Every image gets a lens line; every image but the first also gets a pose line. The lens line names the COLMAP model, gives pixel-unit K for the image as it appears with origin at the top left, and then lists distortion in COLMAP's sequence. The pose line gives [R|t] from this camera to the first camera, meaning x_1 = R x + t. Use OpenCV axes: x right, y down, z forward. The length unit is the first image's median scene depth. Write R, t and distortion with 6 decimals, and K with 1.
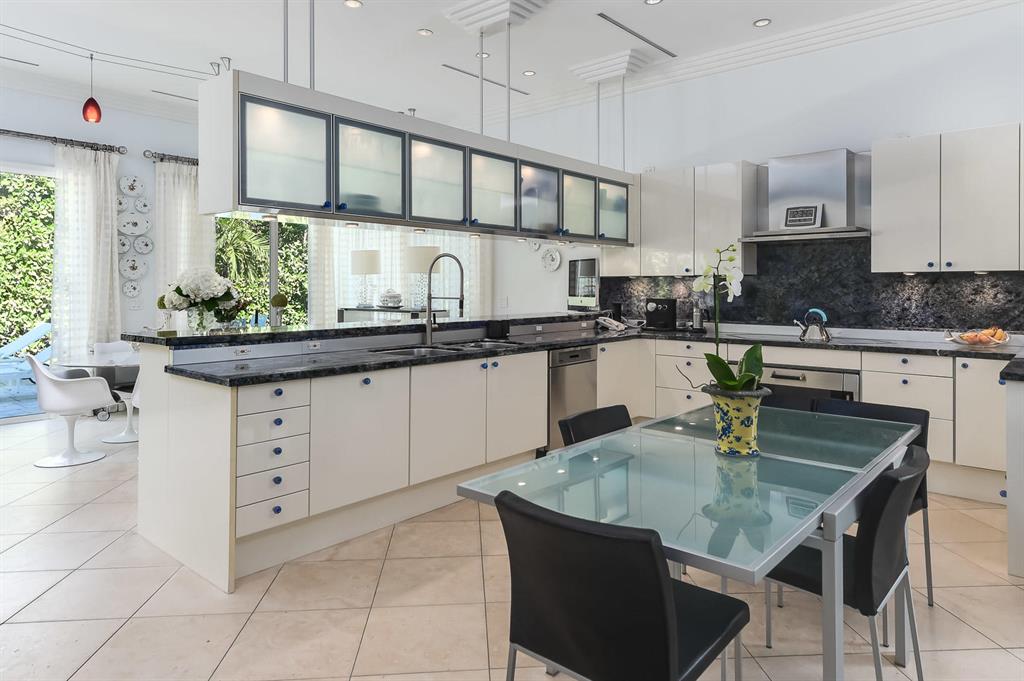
lens RADIAL K [[624.3, 0, 515.4], [0, 624.3, 292.0], [0, 0, 1]] dist [0.002613, 0.001257]
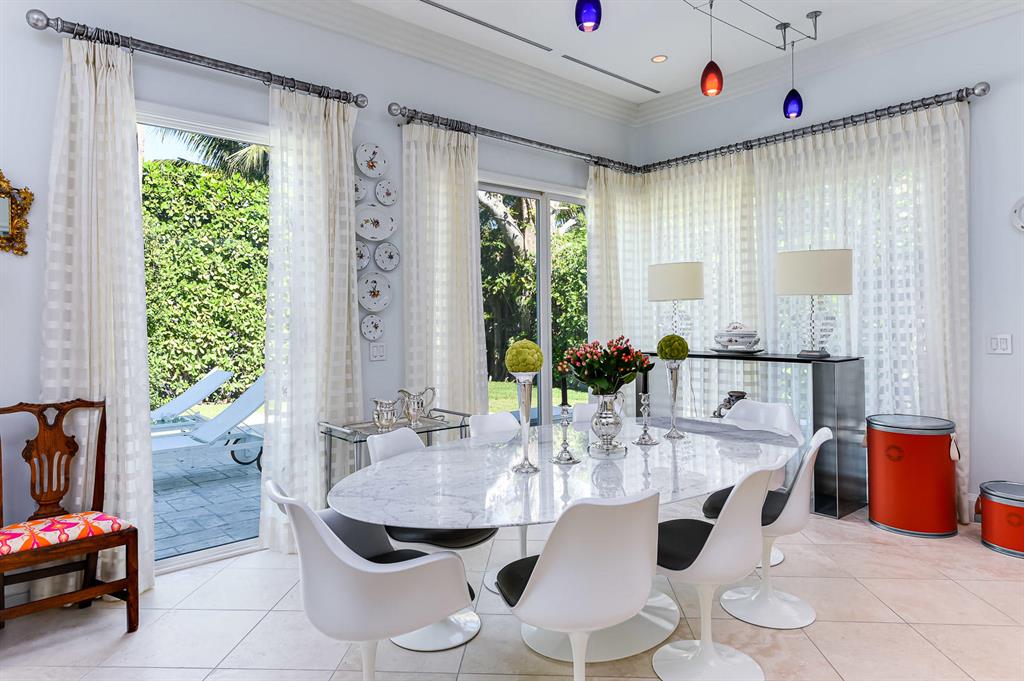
lens RADIAL K [[613.4, 0, 515.2], [0, 613.4, 320.7], [0, 0, 1]] dist [0.001526, 0.000126]
pose [[0.988801, -0.011536, -0.148790, -0.203907], [0.010760, 0.999924, -0.006023, -0.003506], [0.148849, 0.004354, 0.988850, 0.223208]]
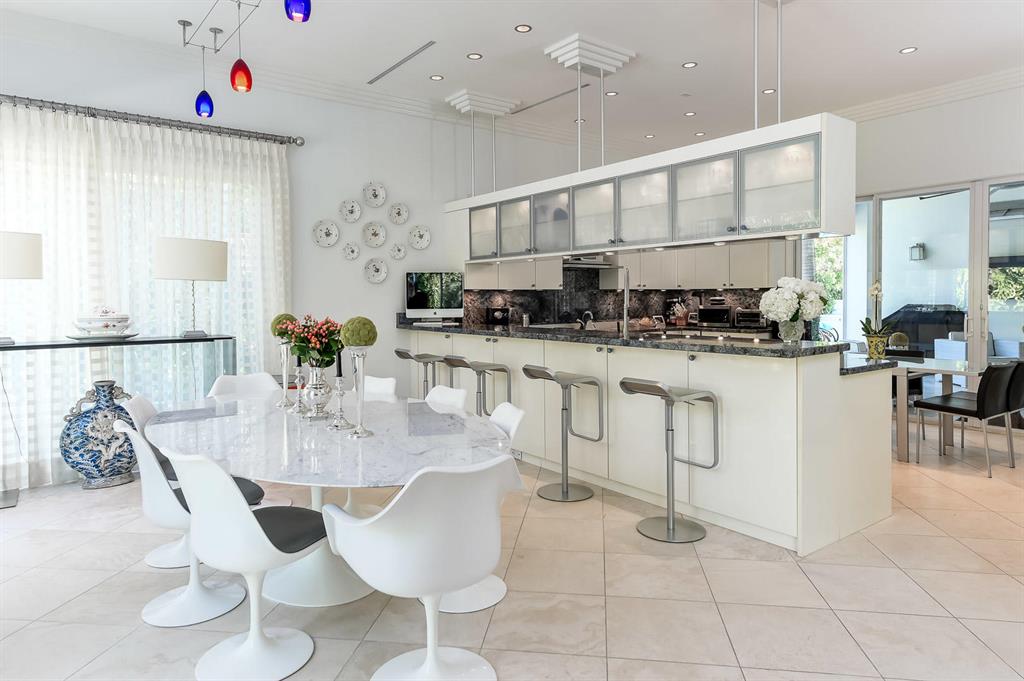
lens RADIAL K [[613.4, 0, 515.2], [0, 613.4, 320.7], [0, 0, 1]] dist [0.001526, 0.000126]
pose [[0.225276, -0.038194, 0.973546, -0.414404], [0.016460, 0.999238, 0.035393, -0.003383], [-0.974156, 0.008052, 0.225733, 0.312715]]
